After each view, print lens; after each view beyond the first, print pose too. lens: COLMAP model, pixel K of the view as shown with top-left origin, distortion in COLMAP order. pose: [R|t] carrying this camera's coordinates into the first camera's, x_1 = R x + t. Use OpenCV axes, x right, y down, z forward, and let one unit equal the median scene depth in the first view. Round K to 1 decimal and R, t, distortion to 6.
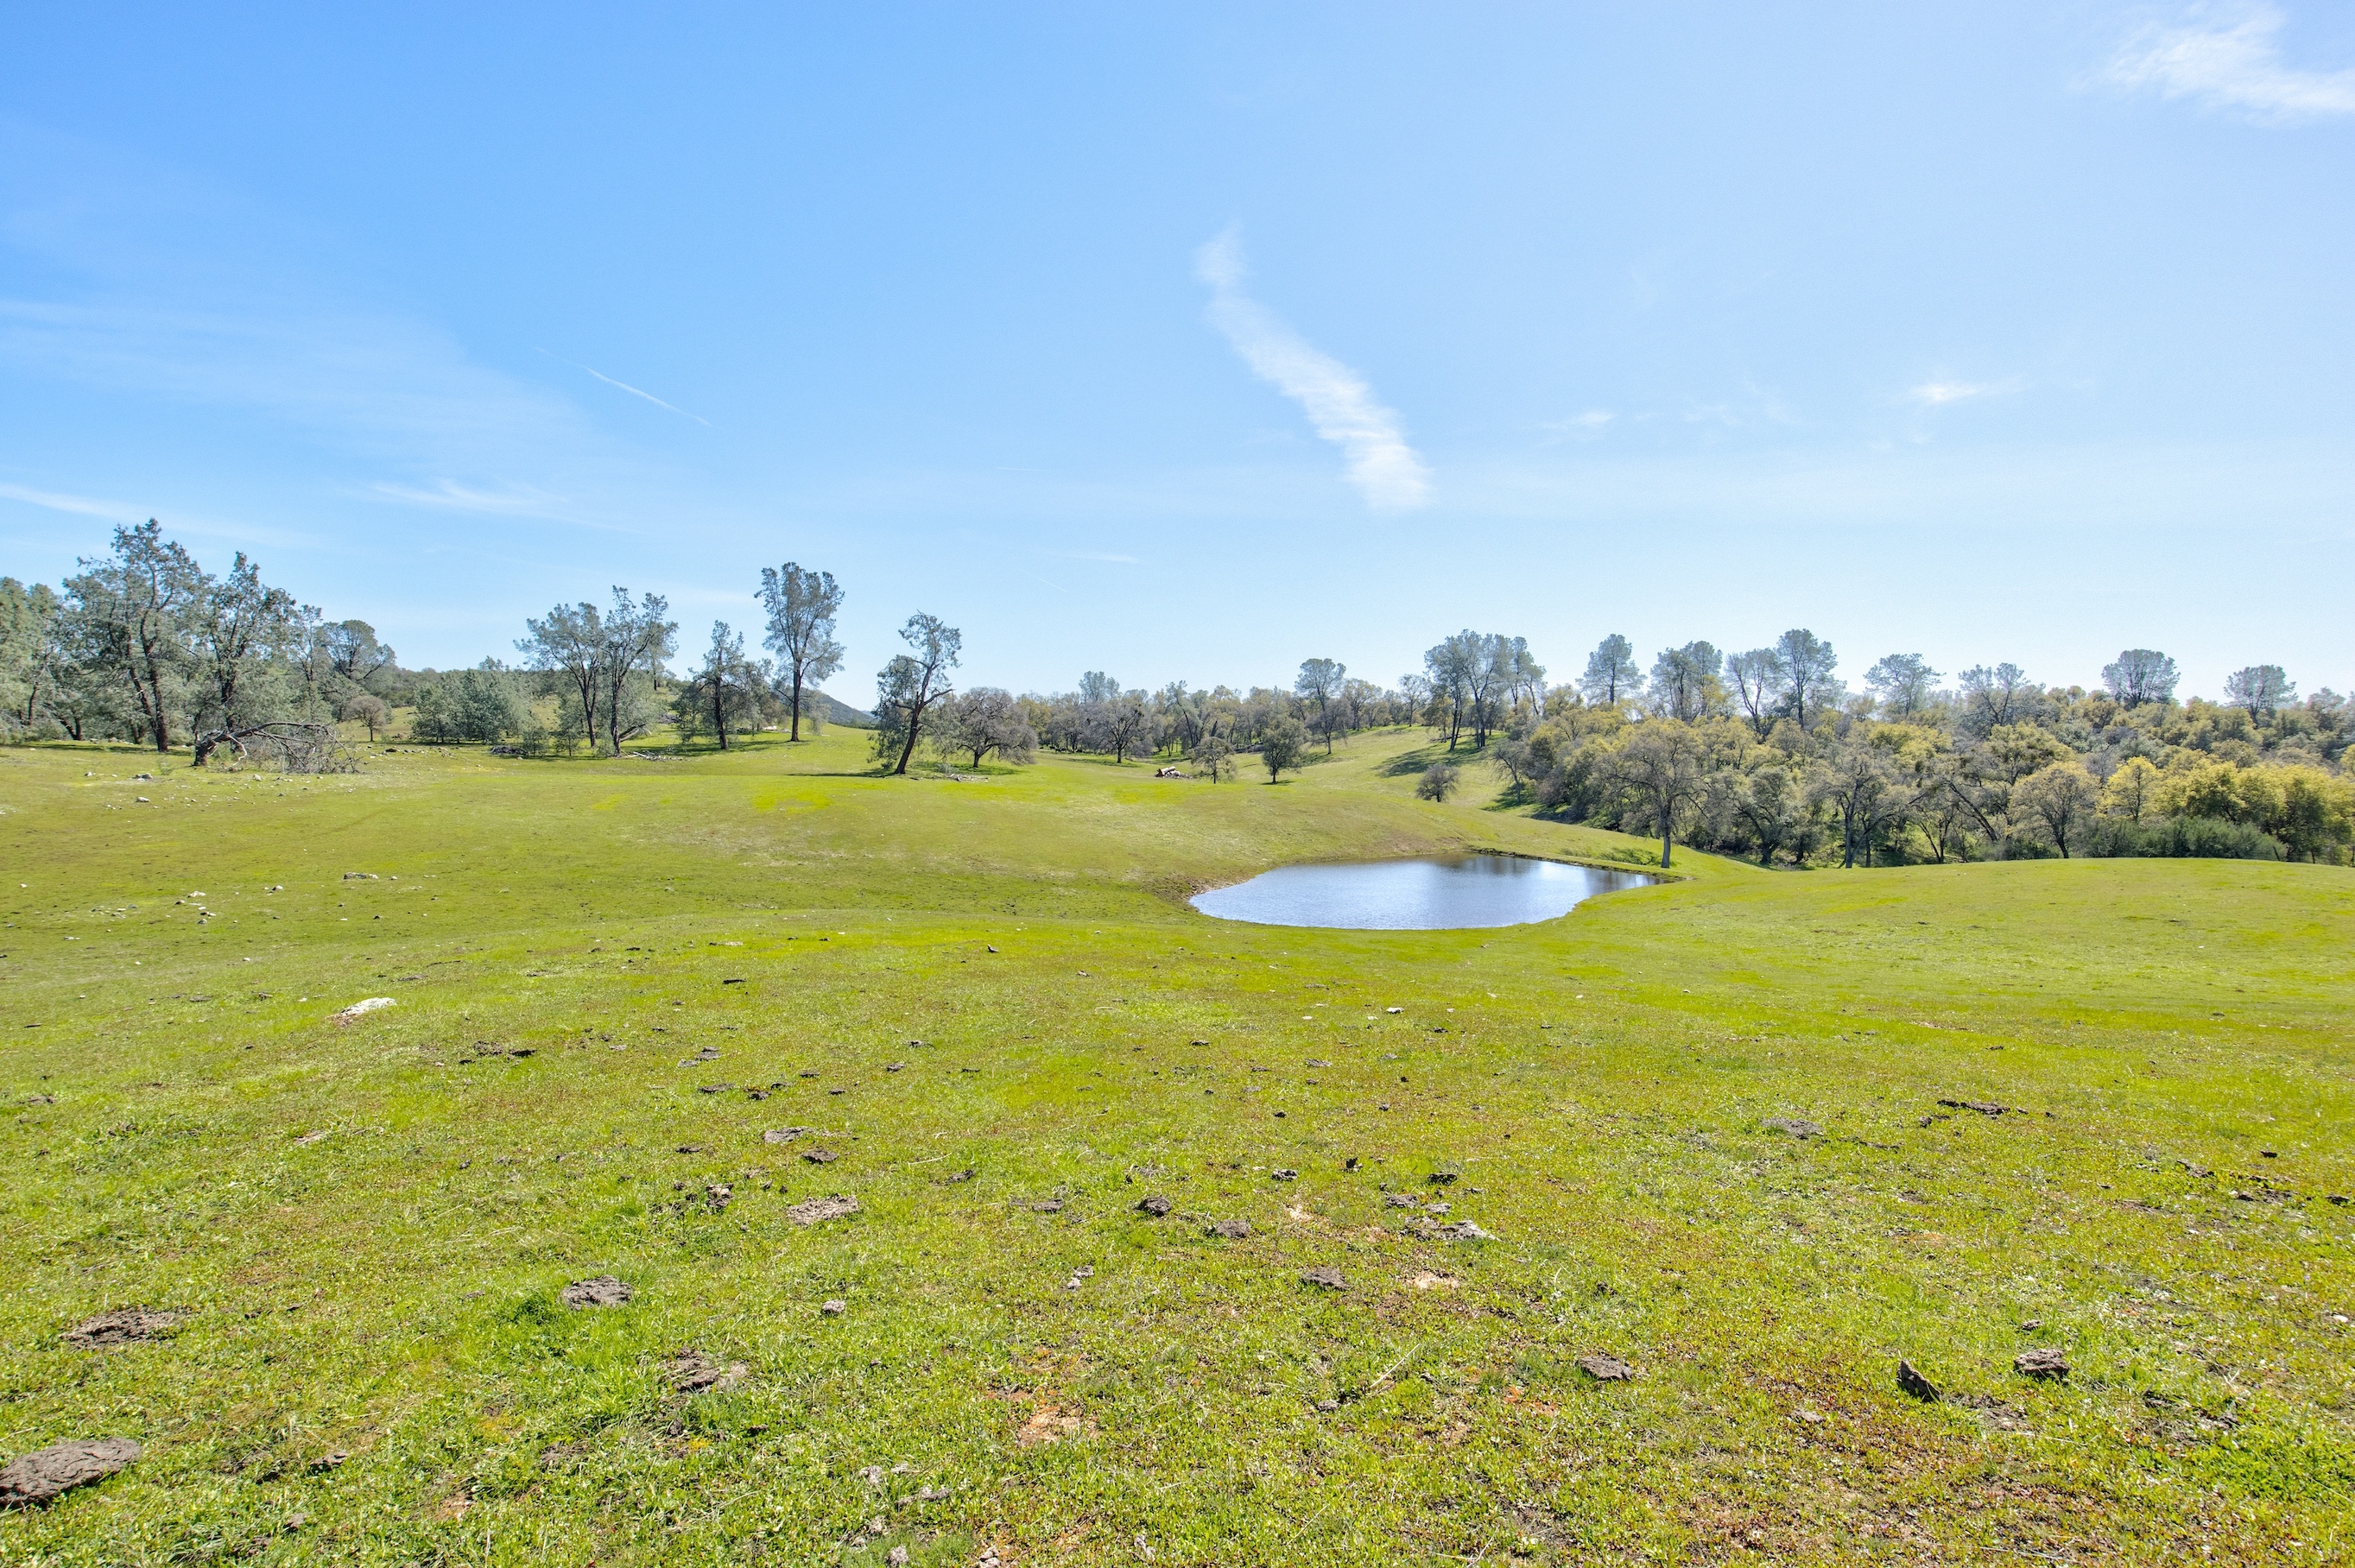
lens RADIAL K [[1146.6, 0, 1177.5], [0, 1146.6, 784.0], [0, 0, 1]] dist [-0.012904, -0.000523]
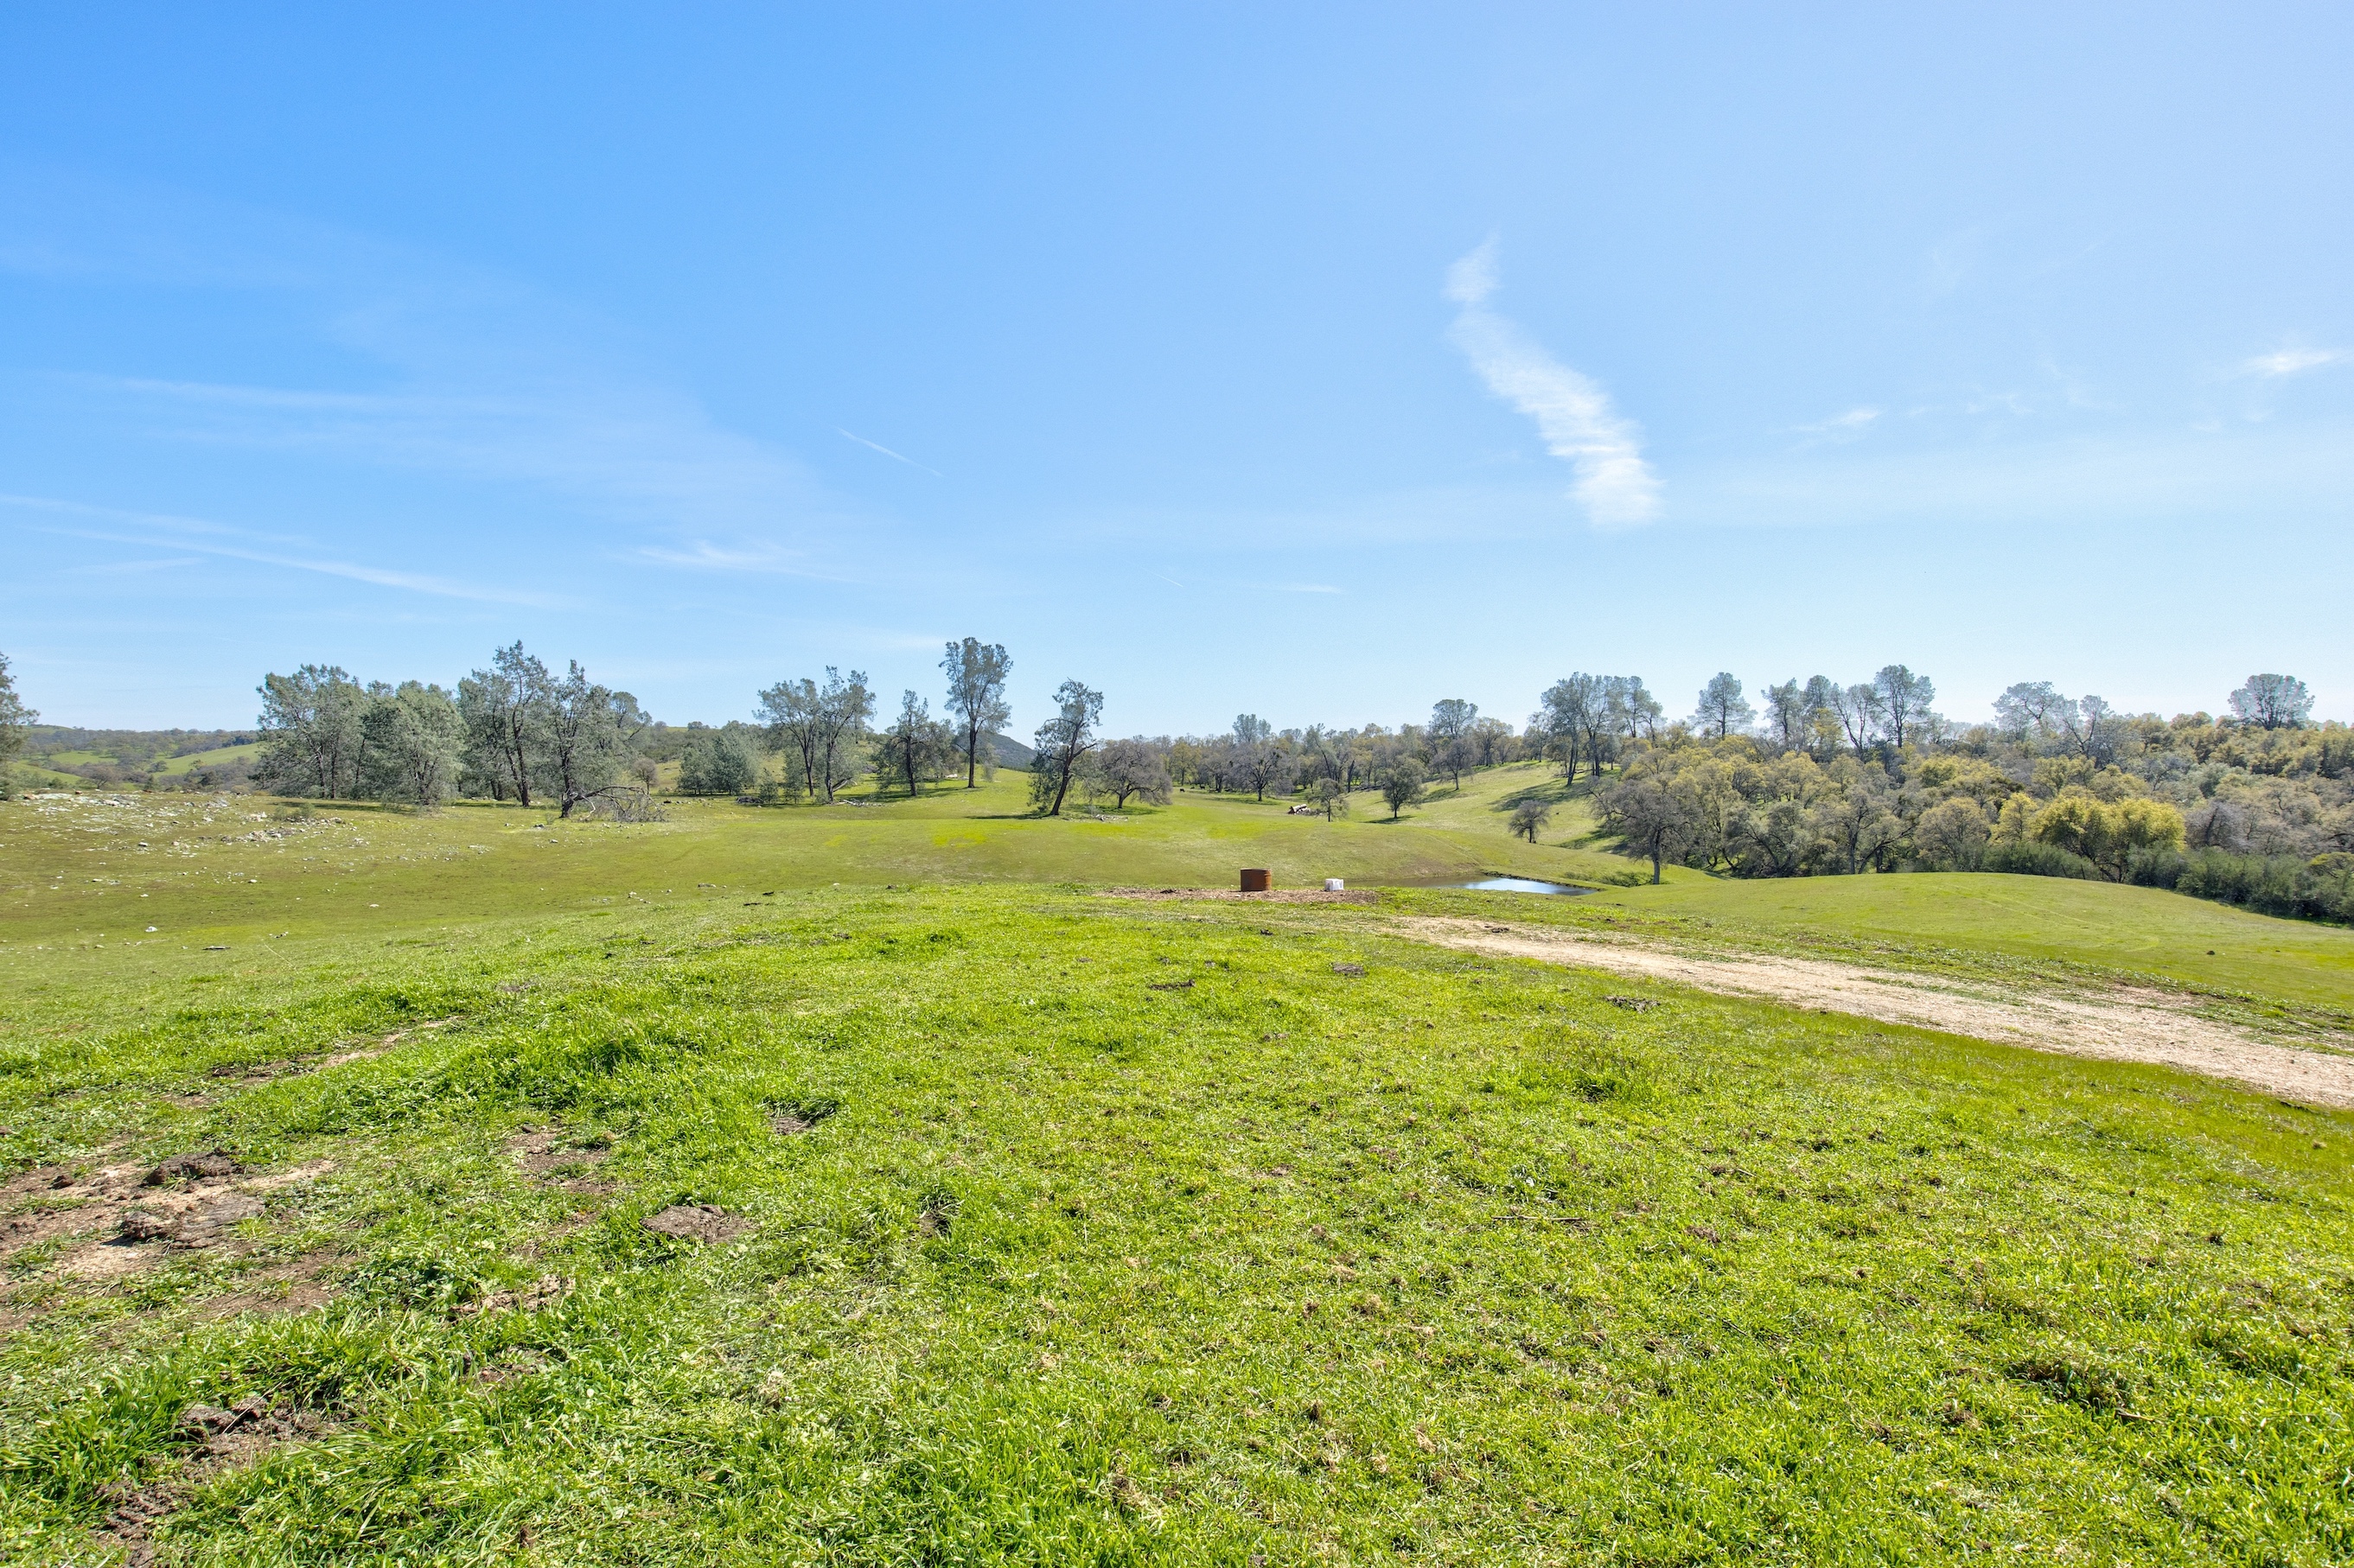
lens RADIAL K [[1191.2, 0, 1177.0], [0, 1191.2, 784.0], [0, 0, 1]] dist [-0.004272, -0.000547]
pose [[0.986868, -0.015805, -0.160756, 0.071856], [0.011232, 0.999507, -0.029318, -0.002778], [0.161140, 0.027127, 0.986559, -0.176007]]
